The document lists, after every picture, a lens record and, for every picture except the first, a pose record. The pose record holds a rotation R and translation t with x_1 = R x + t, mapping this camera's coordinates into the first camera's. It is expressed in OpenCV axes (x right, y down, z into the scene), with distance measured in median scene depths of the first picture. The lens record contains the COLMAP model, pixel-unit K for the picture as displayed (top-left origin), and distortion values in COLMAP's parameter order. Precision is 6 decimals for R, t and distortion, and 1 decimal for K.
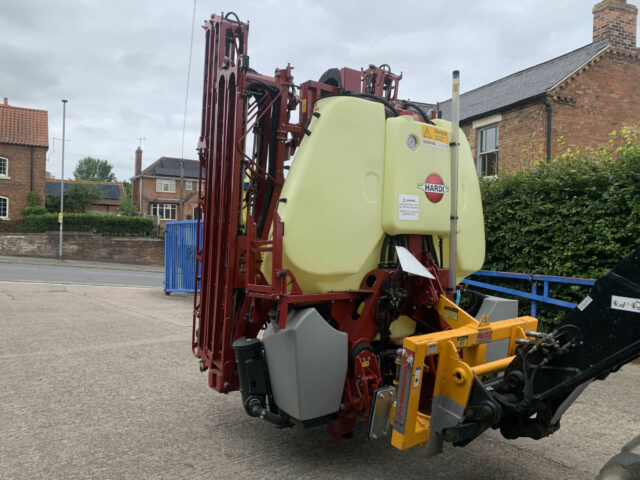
lens RADIAL K [[489.3, 0, 317.7], [0, 489.3, 241.4], [0, 0, 1]] dist [0.018596, -0.014069]
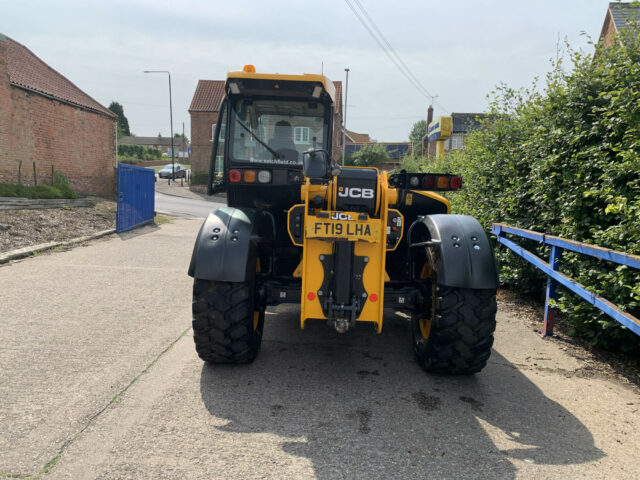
lens RADIAL K [[489.3, 0, 319.8], [0, 489.3, 241.3], [0, 0, 1]] dist [0.018596, -0.014069]
pose [[0.783276, 0.073456, -0.617319, 0.347312], [-0.023670, 0.995799, 0.088459, 0.012230], [0.621223, -0.054676, 0.781724, 0.150834]]
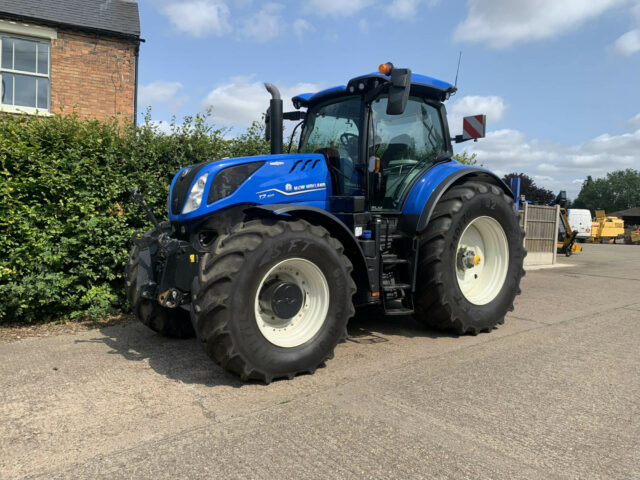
lens RADIAL K [[489.3, 0, 324.9], [0, 489.3, 236.1], [0, 0, 1]] dist [0.018596, -0.014069]
pose [[-0.044664, -0.066140, 0.996810, -0.443112], [-0.030089, 0.997442, 0.064833, -0.002053], [-0.998549, -0.027097, -0.046540, 0.626527]]
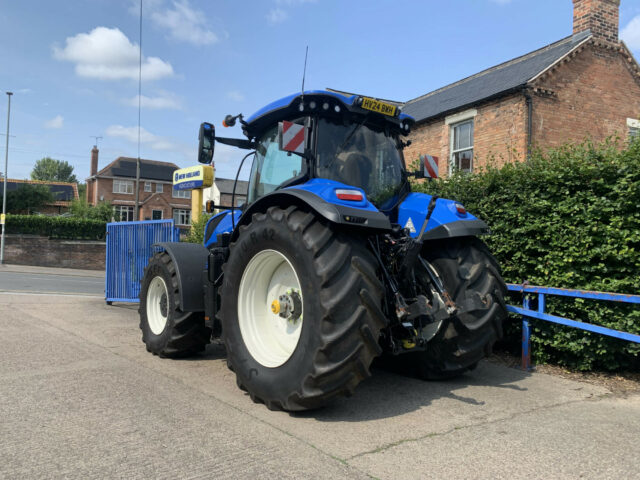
lens RADIAL K [[489.3, 0, 313.6], [0, 489.3, 237.9], [0, 0, 1]] dist [0.018596, -0.014069]
pose [[0.998372, 0.005934, 0.056728, 0.017878], [-0.004928, 0.999828, -0.017862, 0.002167], [-0.056824, 0.017553, 0.998230, 0.104531]]
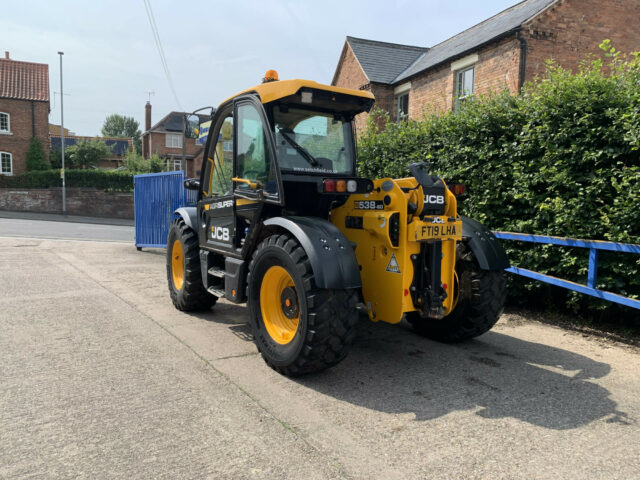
lens RADIAL K [[489.3, 0, 322.2], [0, 489.3, 239.0], [0, 0, 1]] dist [0.018596, -0.014069]
pose [[0.998457, 0.003595, -0.055419, 0.142017], [0.000947, 0.996655, 0.081723, 0.008545], [0.055527, -0.081649, 0.995113, 0.053648]]
